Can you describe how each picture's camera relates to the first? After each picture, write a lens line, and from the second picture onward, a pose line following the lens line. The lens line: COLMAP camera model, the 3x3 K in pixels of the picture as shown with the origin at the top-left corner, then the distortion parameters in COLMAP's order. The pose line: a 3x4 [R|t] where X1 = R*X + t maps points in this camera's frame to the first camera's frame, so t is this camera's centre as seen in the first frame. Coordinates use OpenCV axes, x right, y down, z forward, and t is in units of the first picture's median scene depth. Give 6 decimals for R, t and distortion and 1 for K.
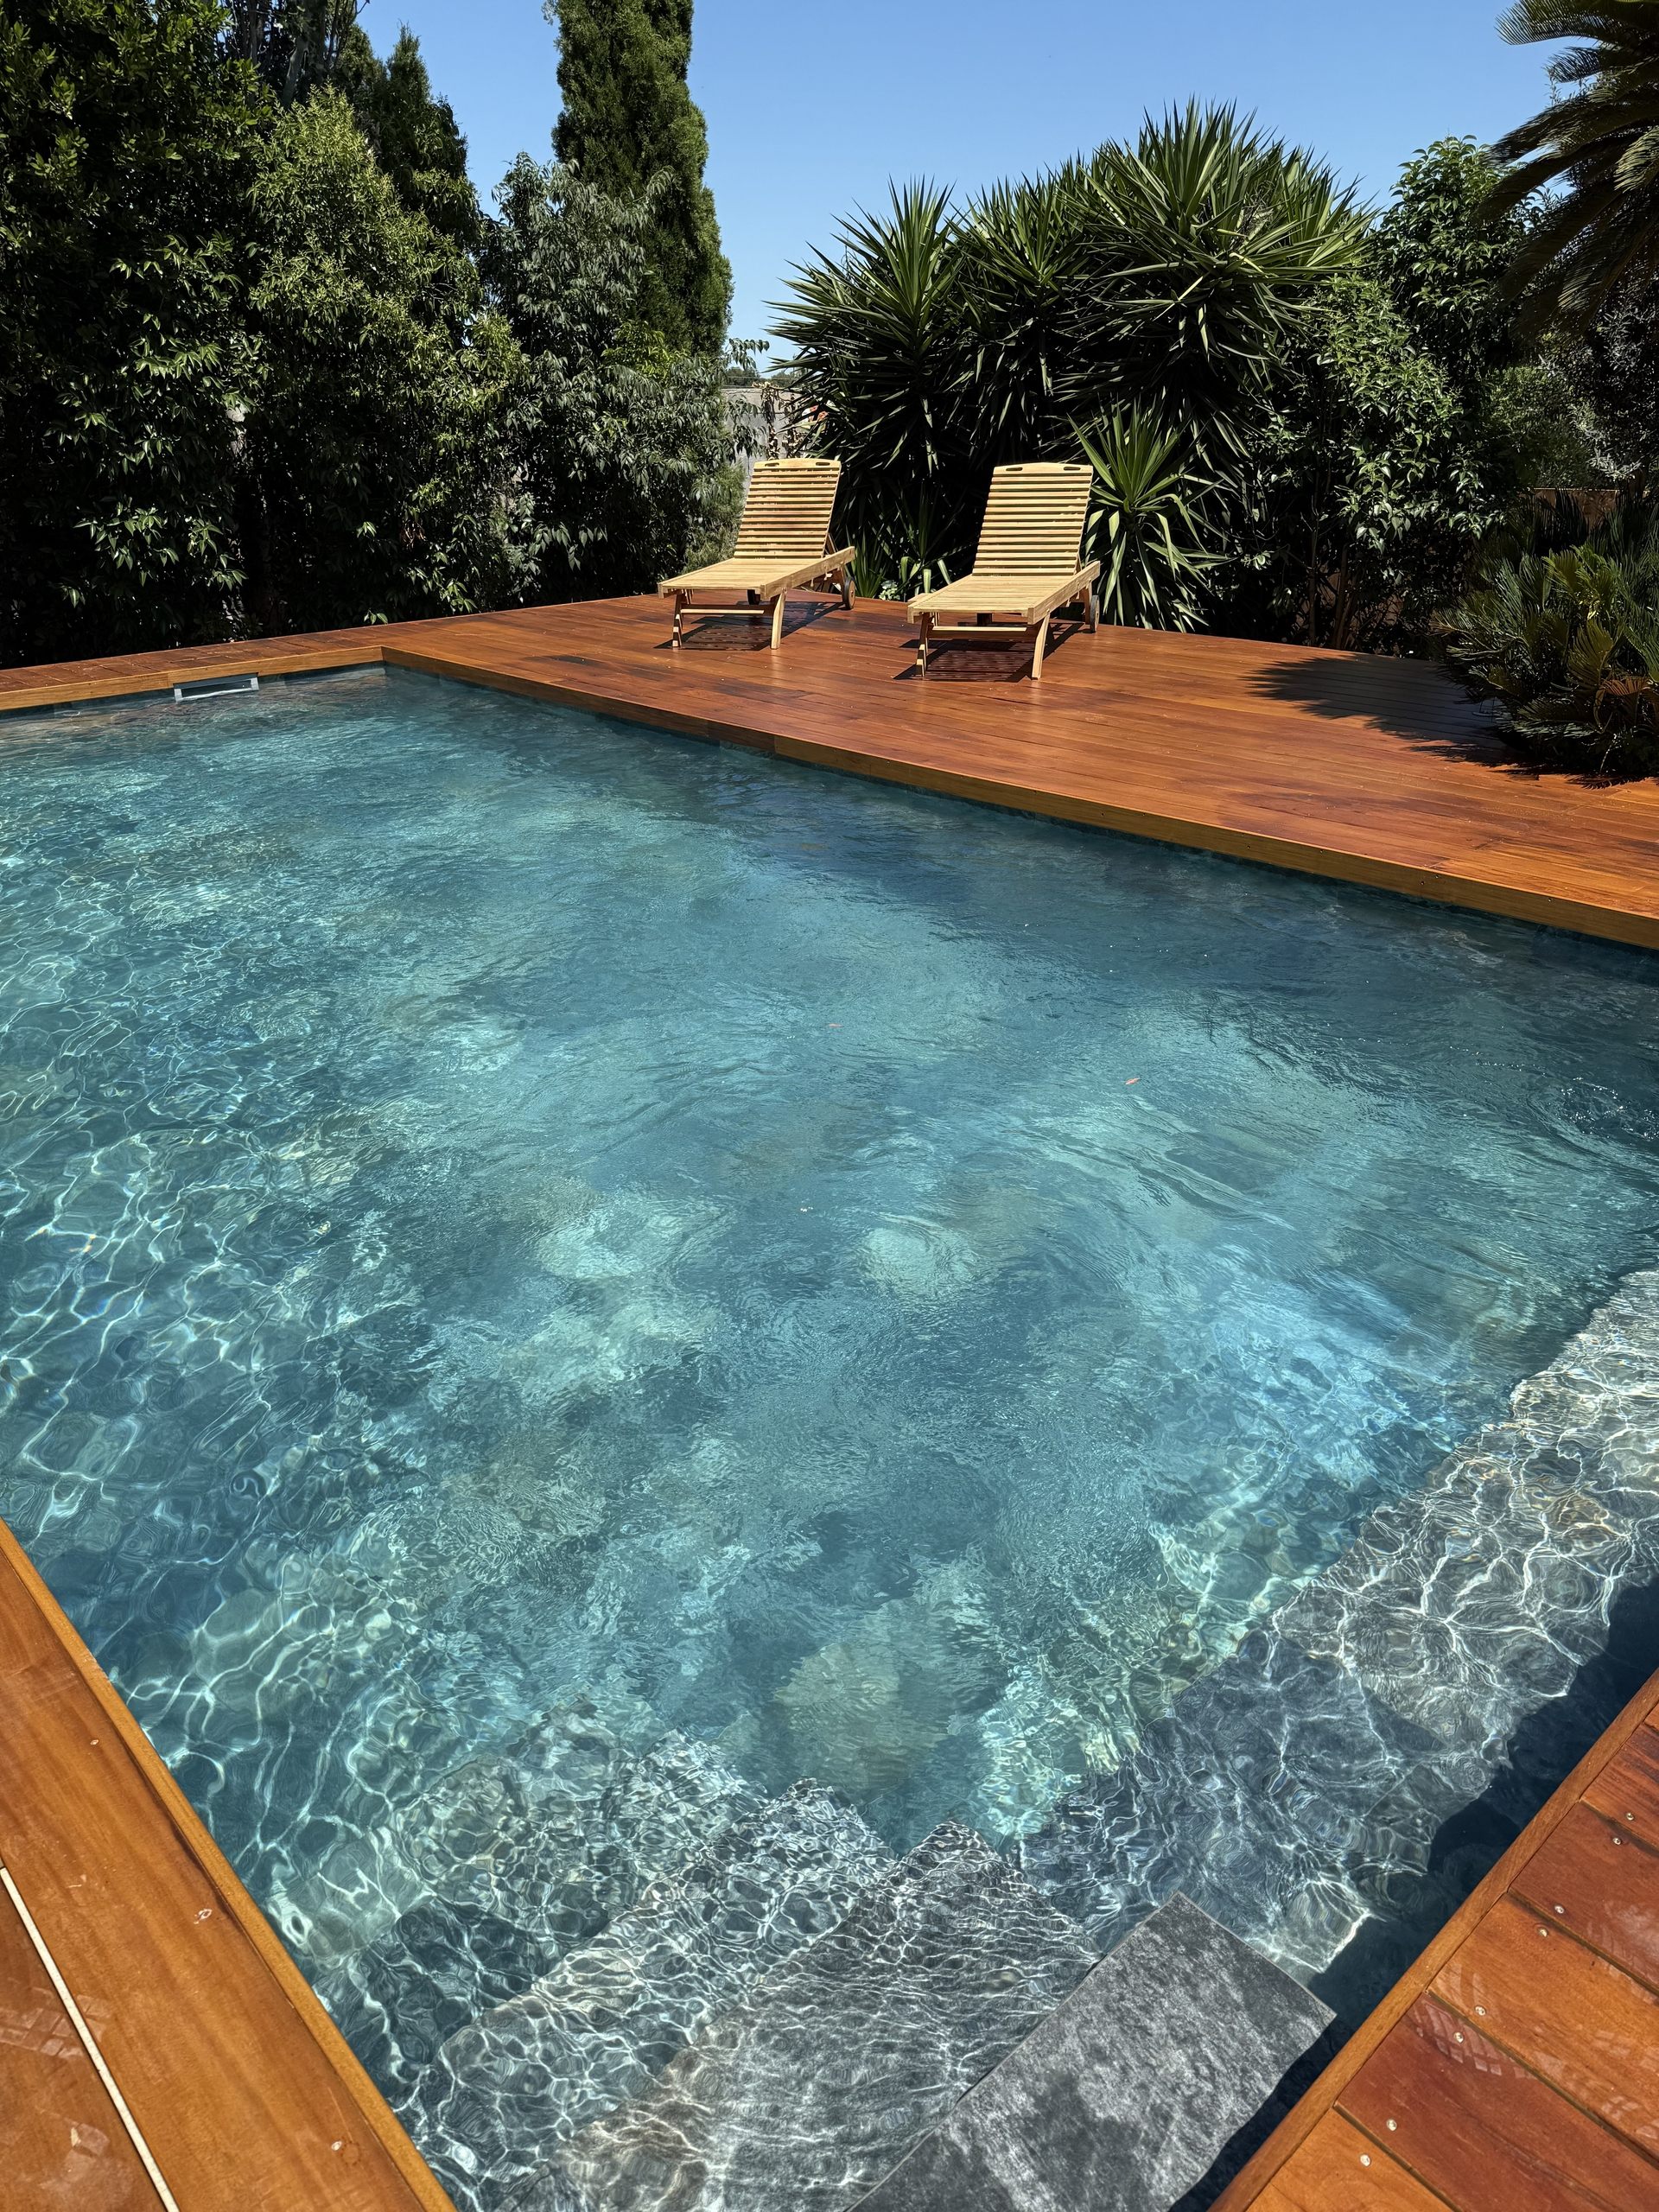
lens RADIAL K [[1542.5, 0, 833.1], [0, 1542.5, 1104.6], [0, 0, 1]] dist [0.165442, -0.322362]
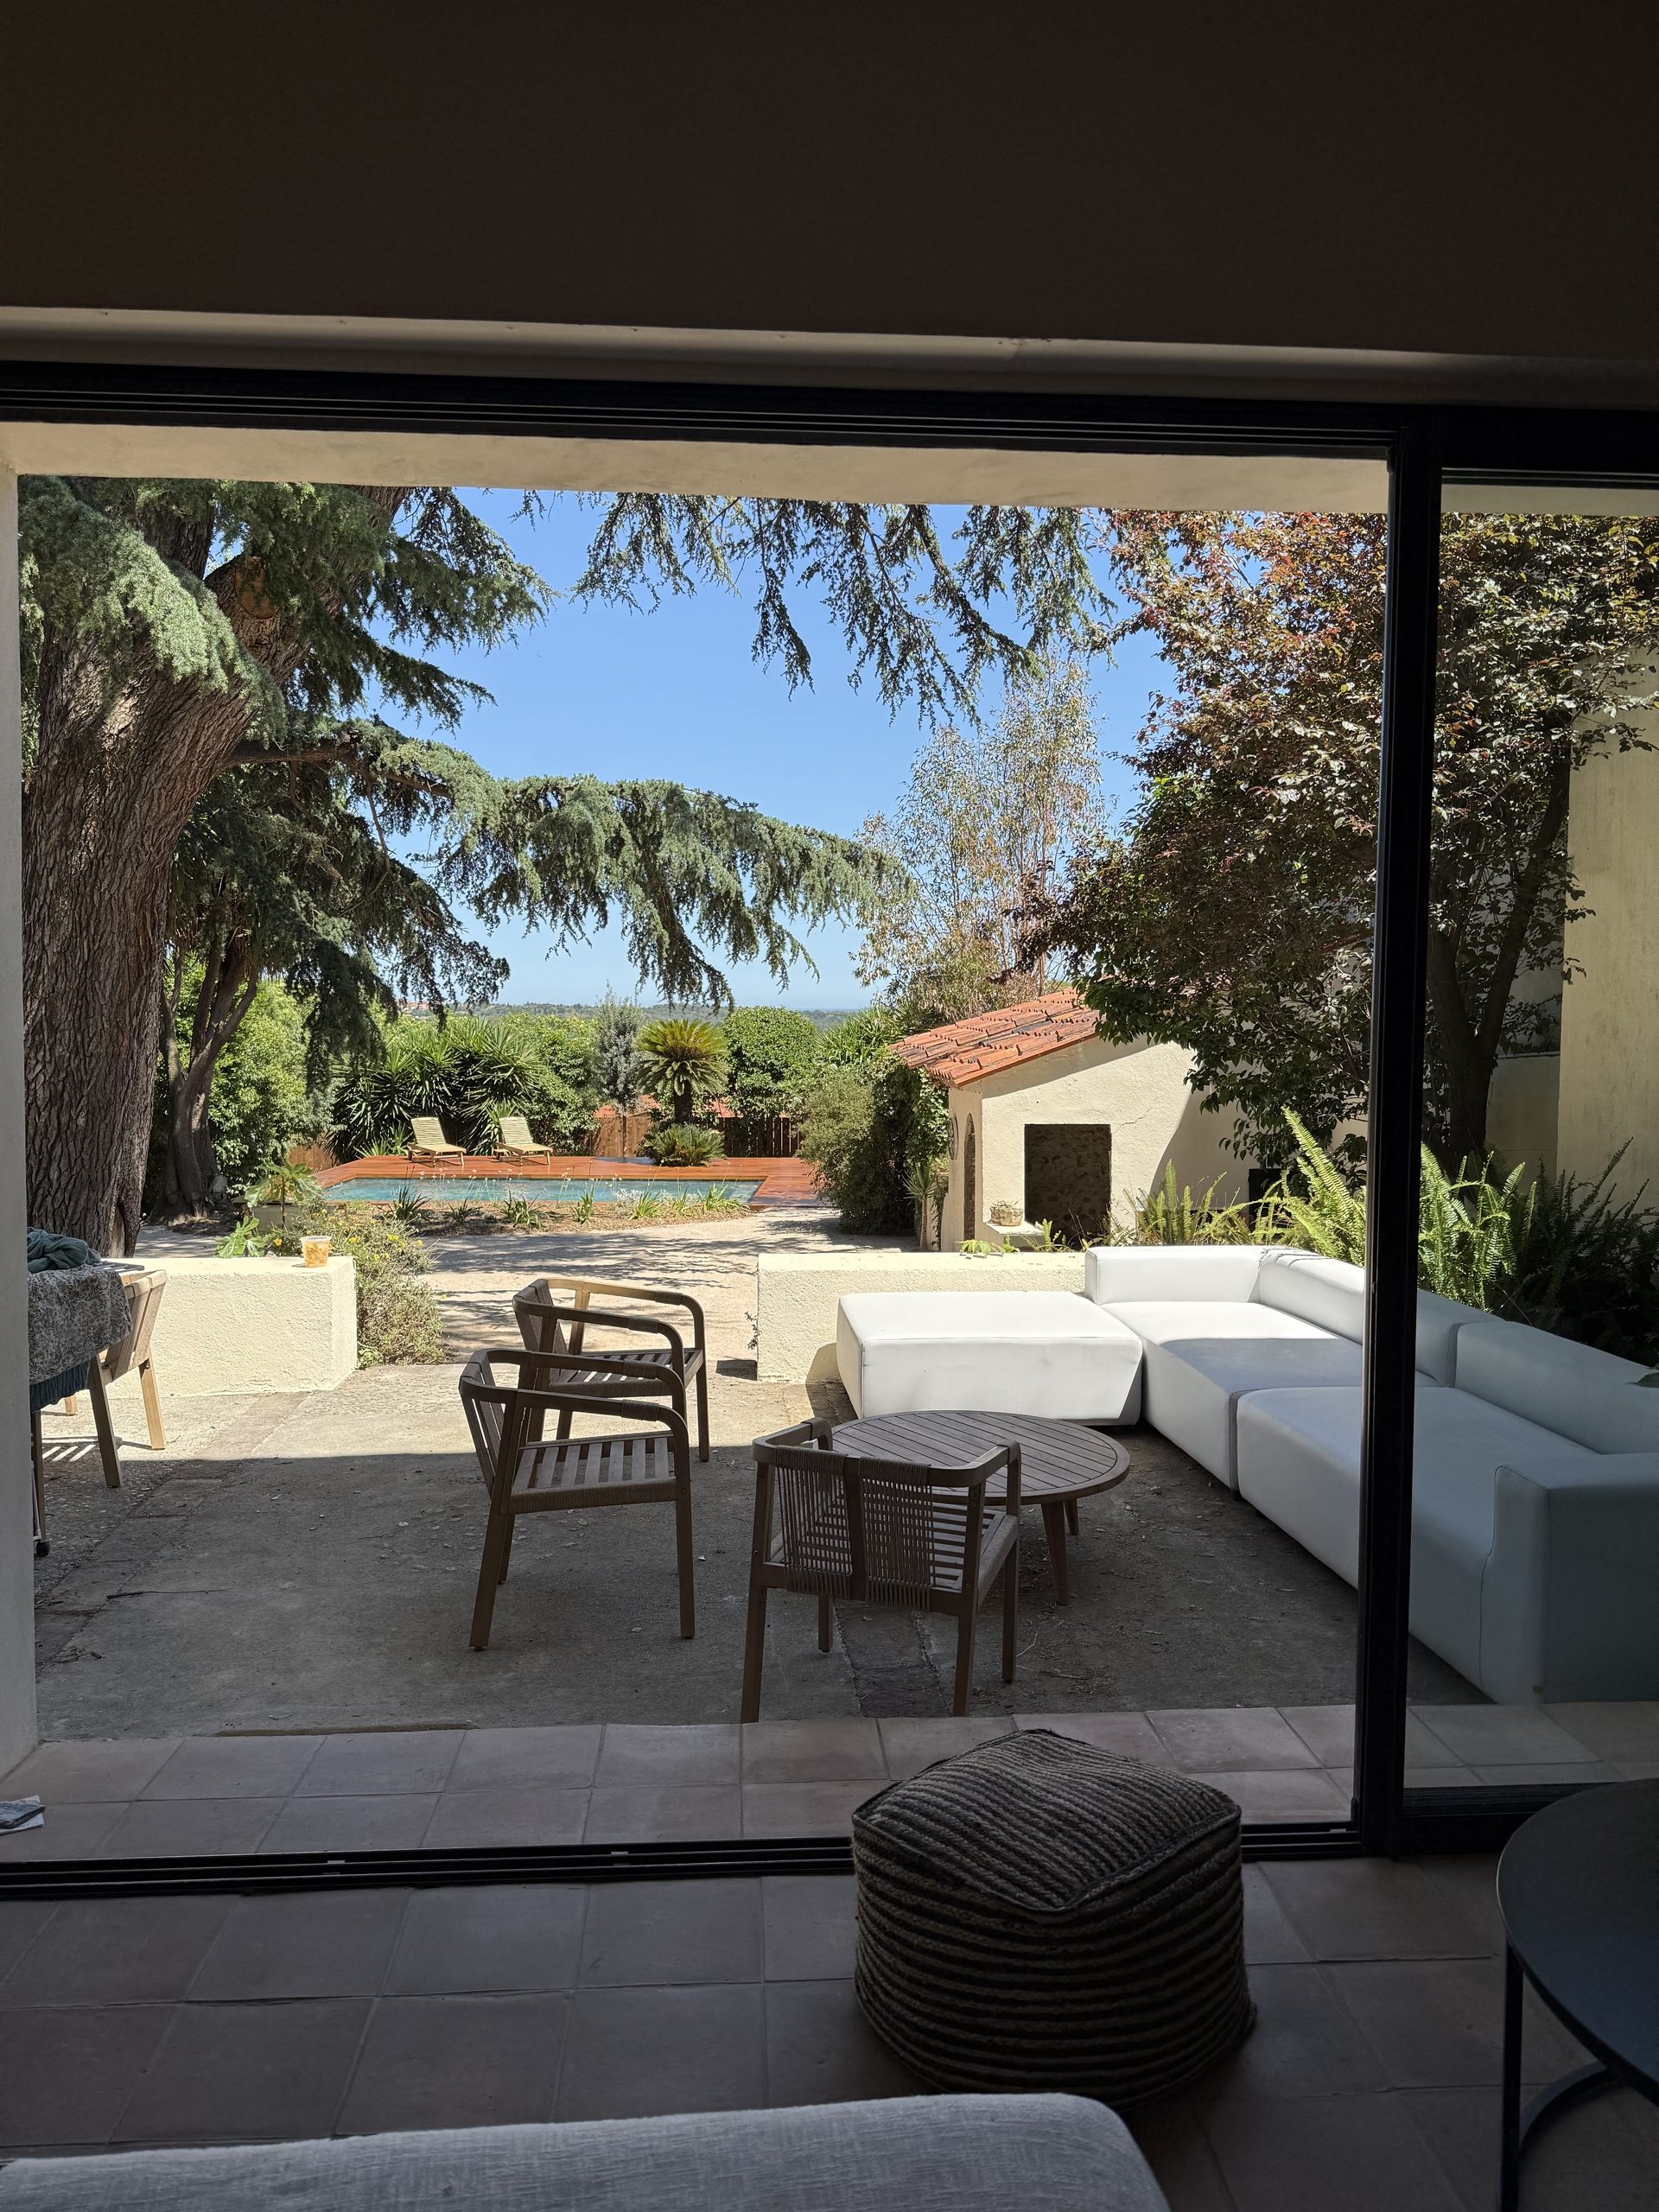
lens RADIAL K [[1542.5, 0, 833.1], [0, 1542.5, 1104.6], [0, 0, 1]] dist [0.165442, -0.322362]
pose [[0.684659, -0.035140, 0.728016, -1.936951], [0.287236, 0.931013, -0.225191, 0.607538], [-0.669879, 0.363291, 0.647520, -1.879104]]
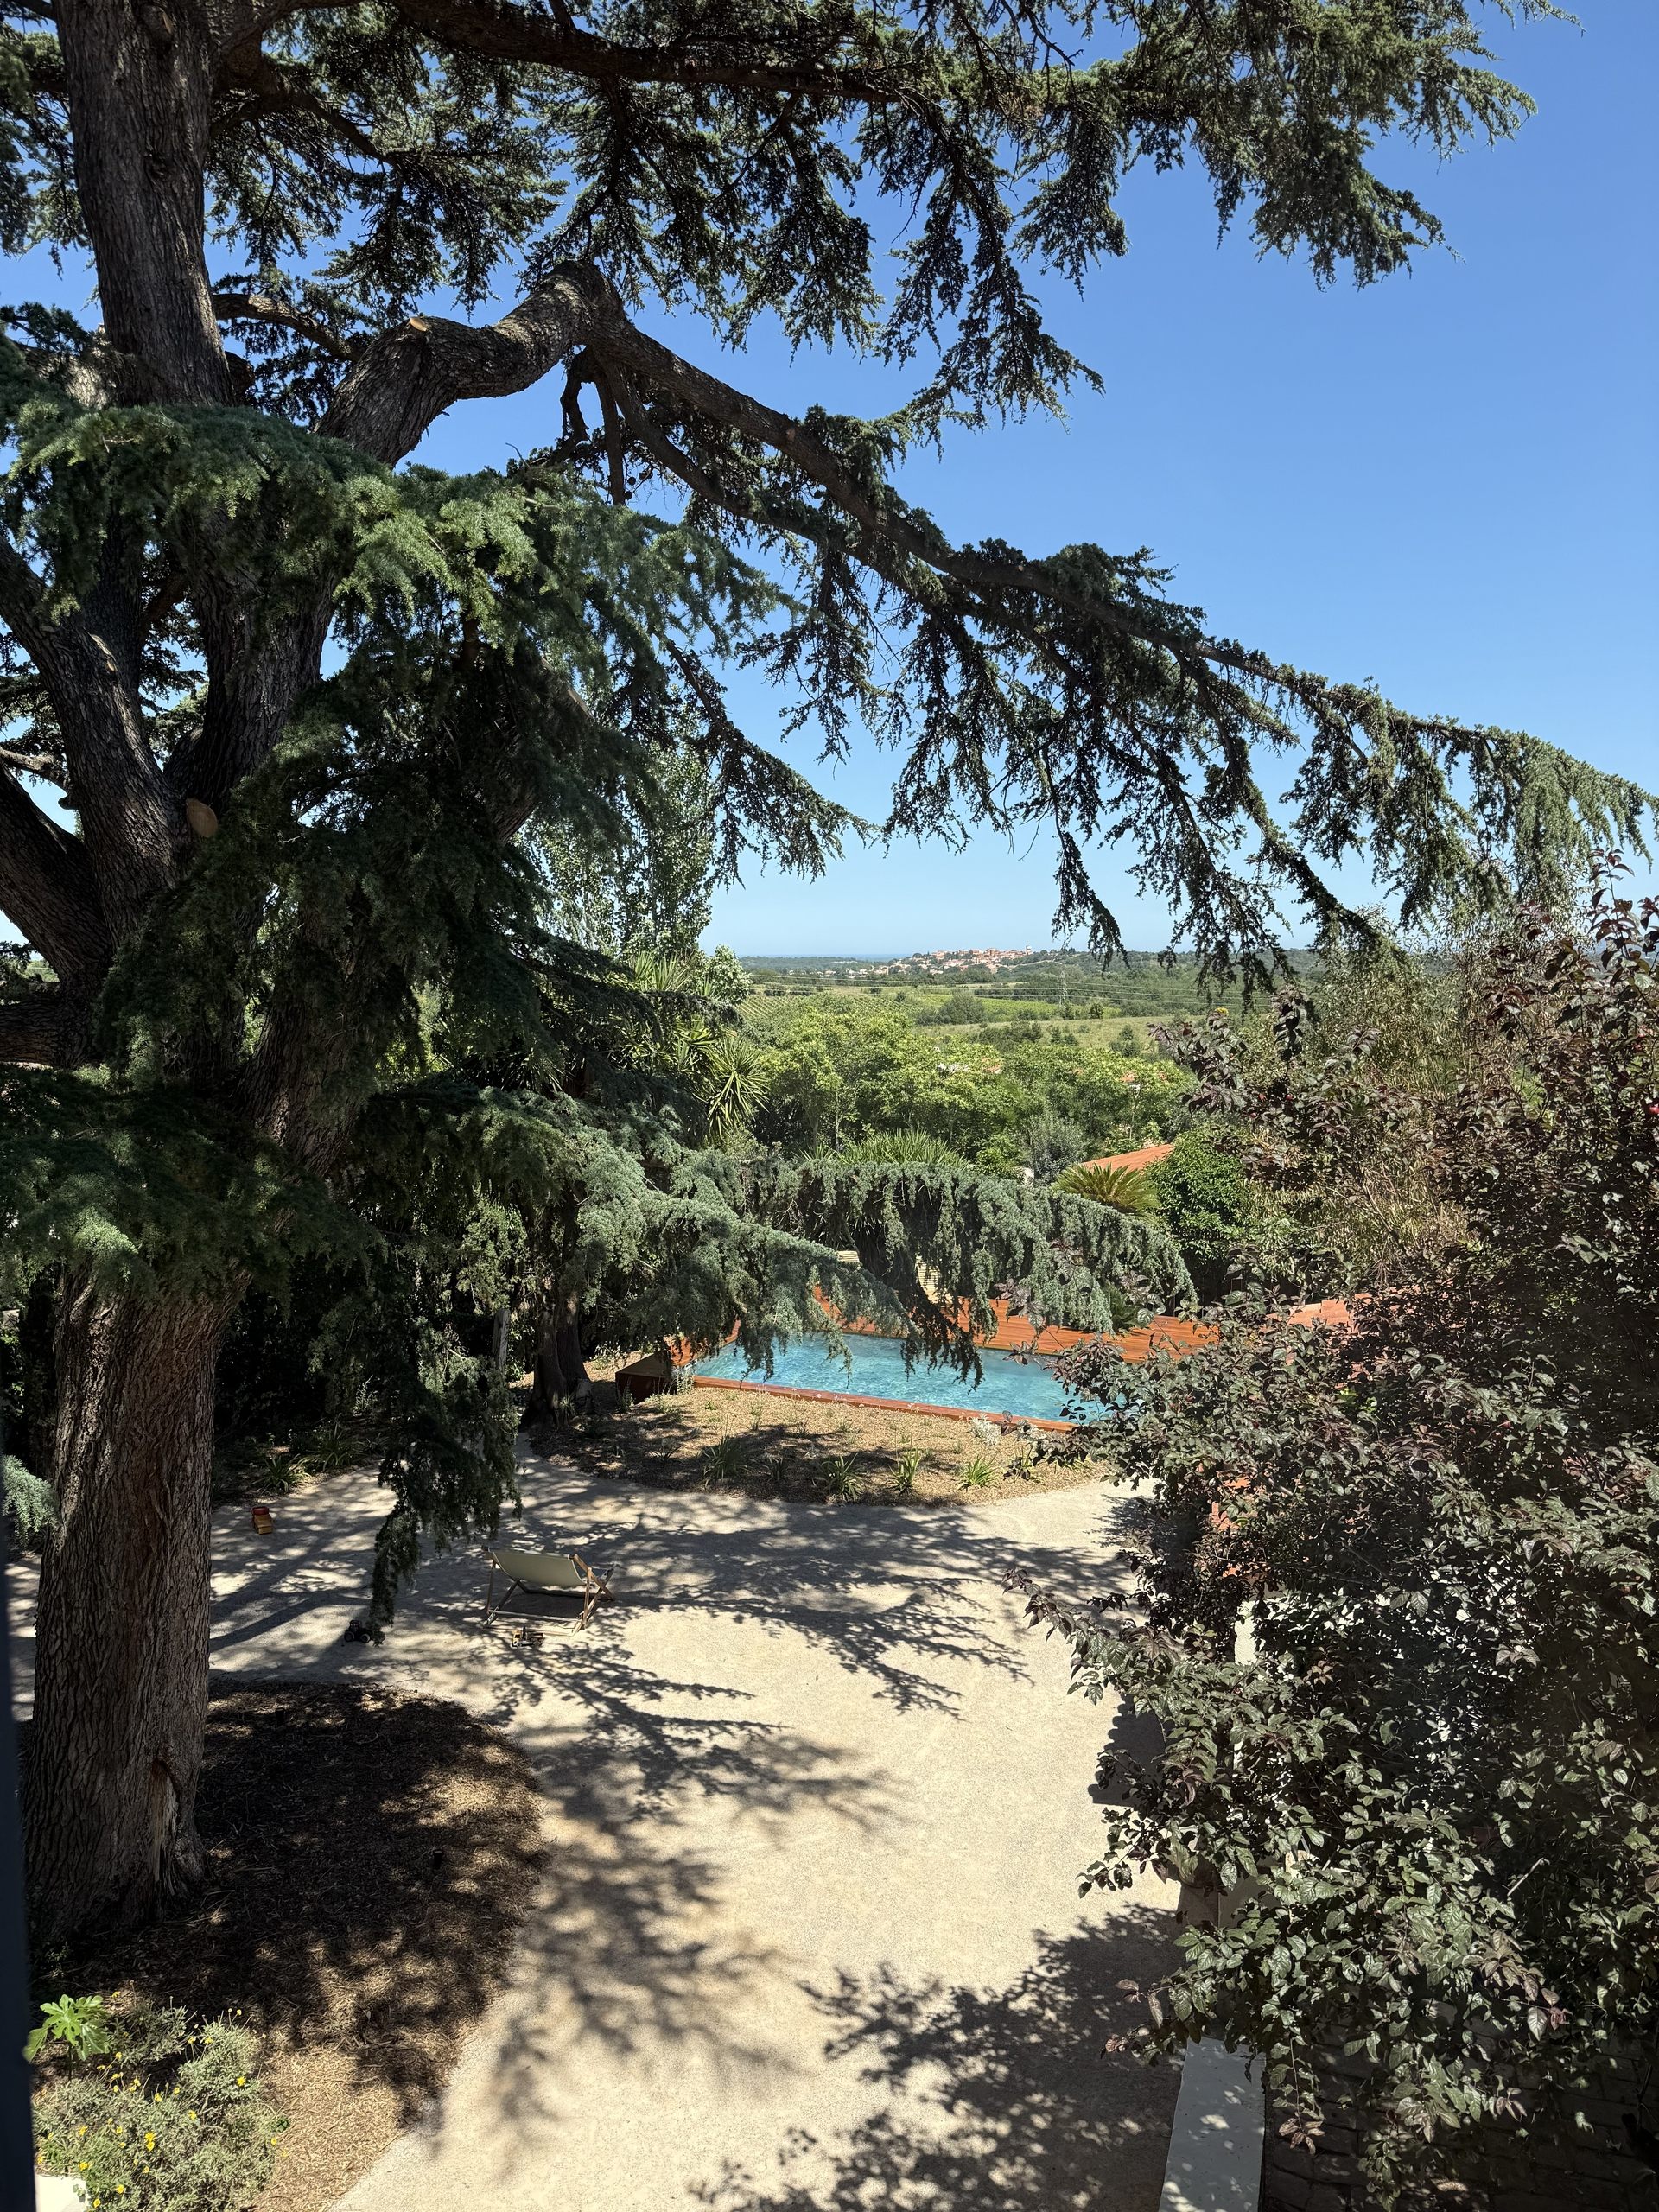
lens RADIAL K [[1567.7, 0, 812.4], [0, 1567.7, 1119.6], [0, 0, 1]] dist [0.070589, -0.091335]
pose [[0.908680, -0.046003, 0.414951, -1.500662], [0.169645, 0.948842, -0.266305, 0.216695], [-0.381472, 0.312381, 0.869999, -2.039067]]
